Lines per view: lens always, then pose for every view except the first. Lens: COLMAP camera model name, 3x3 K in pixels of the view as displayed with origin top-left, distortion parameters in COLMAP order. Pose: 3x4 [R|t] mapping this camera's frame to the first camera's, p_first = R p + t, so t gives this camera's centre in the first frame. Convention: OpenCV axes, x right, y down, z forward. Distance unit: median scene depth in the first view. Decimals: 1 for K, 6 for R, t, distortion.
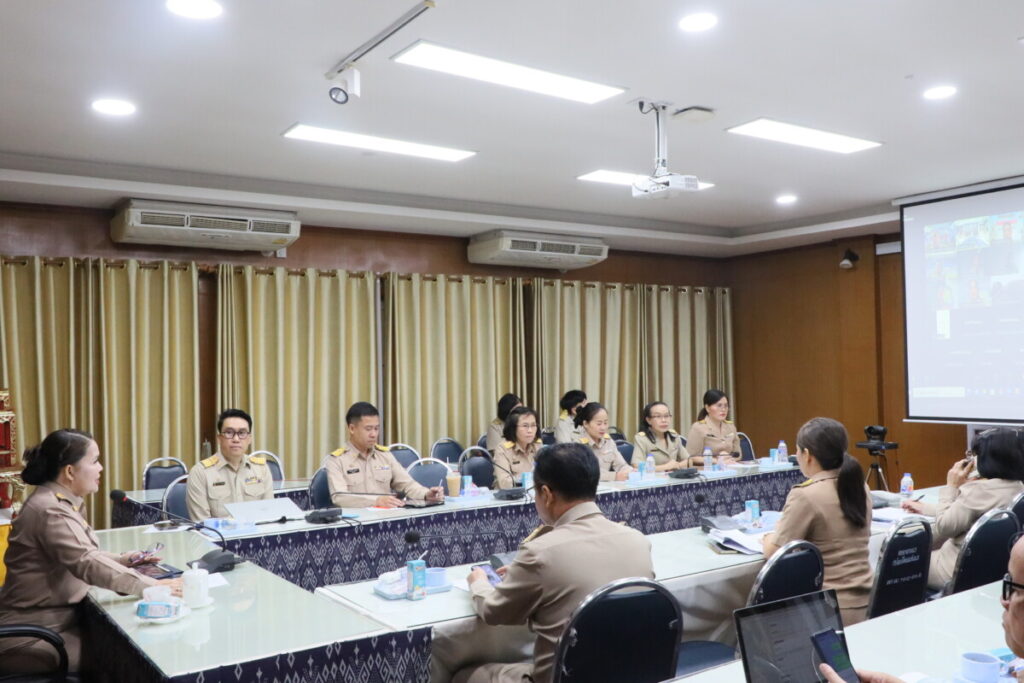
lens RADIAL K [[894.2, 0, 512.0], [0, 894.2, 341.5], [0, 0, 1]] dist [-0.012773, -0.000913]
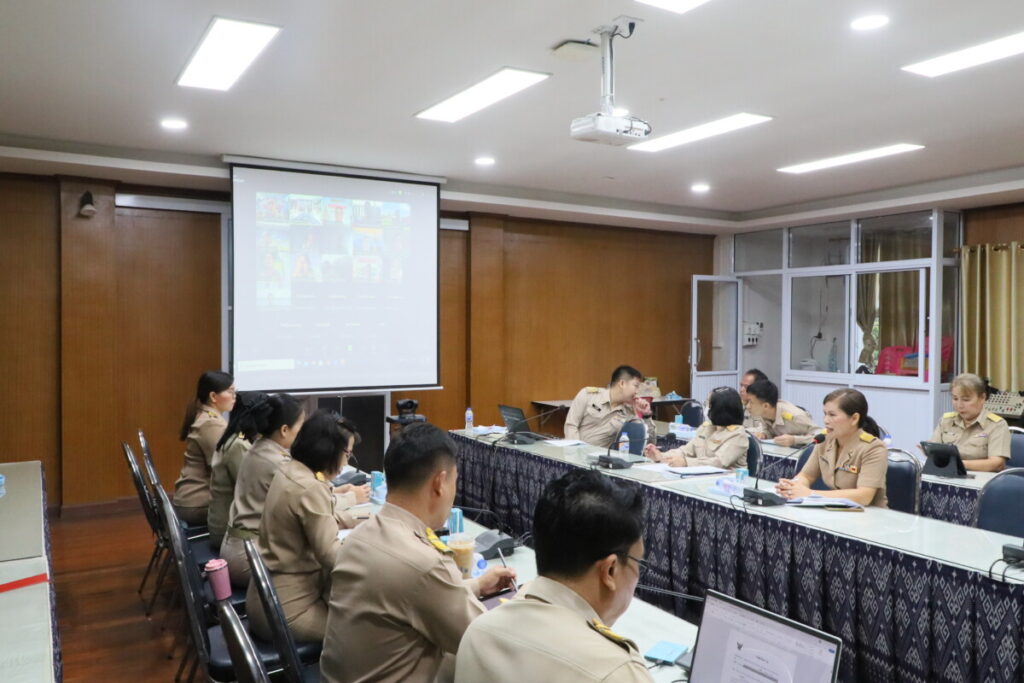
lens RADIAL K [[810.0, 0, 512.0], [0, 810.0, 341.5], [0, 0, 1]] dist [-0.003228, -0.000270]
pose [[0.071852, -0.003811, 0.997408, -0.406912], [-0.035056, 0.999365, 0.006344, 0.016745], [-0.996799, -0.035421, 0.071673, 0.699651]]
